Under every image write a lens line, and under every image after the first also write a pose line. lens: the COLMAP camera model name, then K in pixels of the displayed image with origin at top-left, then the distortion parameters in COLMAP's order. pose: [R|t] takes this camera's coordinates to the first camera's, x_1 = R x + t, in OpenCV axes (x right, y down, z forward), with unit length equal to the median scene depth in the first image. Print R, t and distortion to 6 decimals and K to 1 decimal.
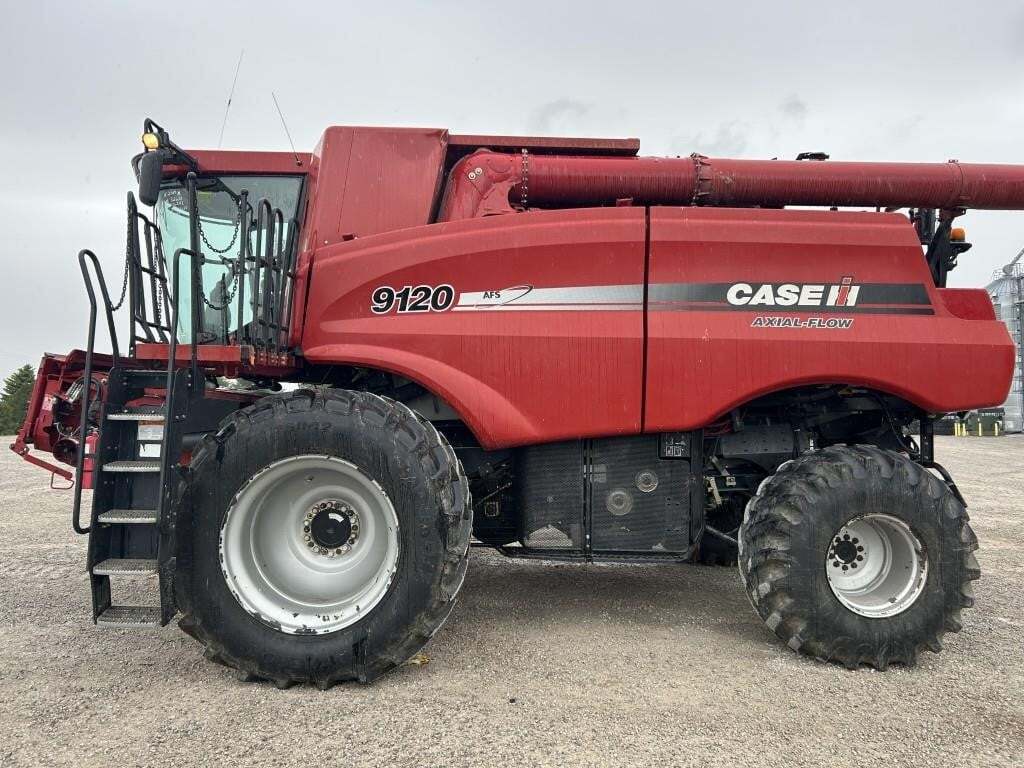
lens RADIAL K [[761.4, 0, 516.4], [0, 761.4, 393.5], [0, 0, 1]] dist [0.084942, -0.135369]
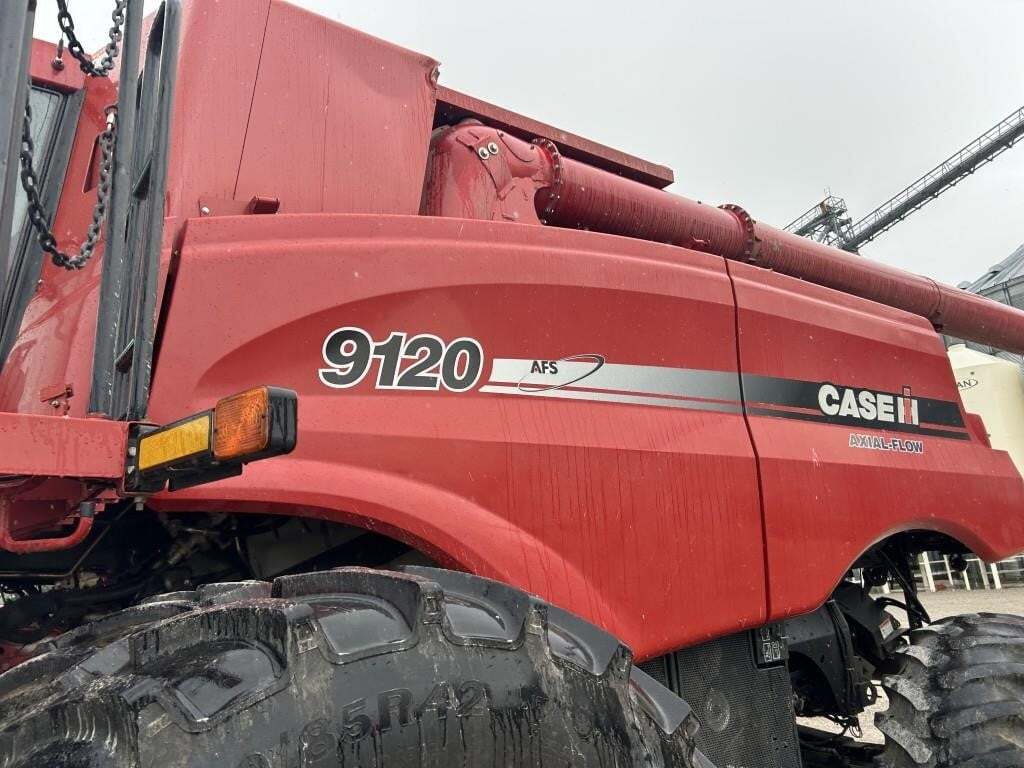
lens RADIAL K [[768.0, 0, 512.0], [0, 768.0, 384.0], [0, 0, 1]] dist [0.102295, -0.135815]
pose [[0.831955, 0.073628, 0.549935, -0.332392], [0.063113, 0.972165, -0.225637, -0.003821], [-0.551241, 0.222428, 0.804151, 0.600022]]
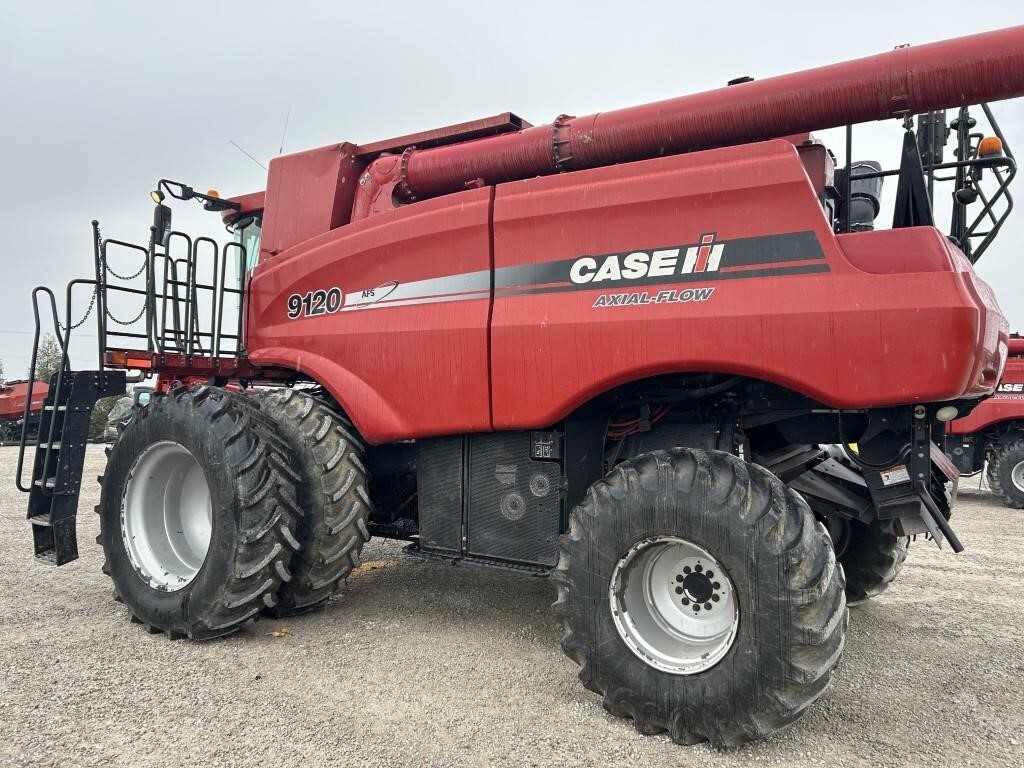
lens RADIAL K [[783.3, 0, 512.0], [0, 783.3, 384.0], [0, 0, 1]] dist [0.096988, -0.134059]
pose [[0.823968, -0.015572, -0.566423, 0.730349], [0.005899, 0.999804, -0.018905, 0.014310], [0.566606, 0.012236, 0.823898, 0.233154]]
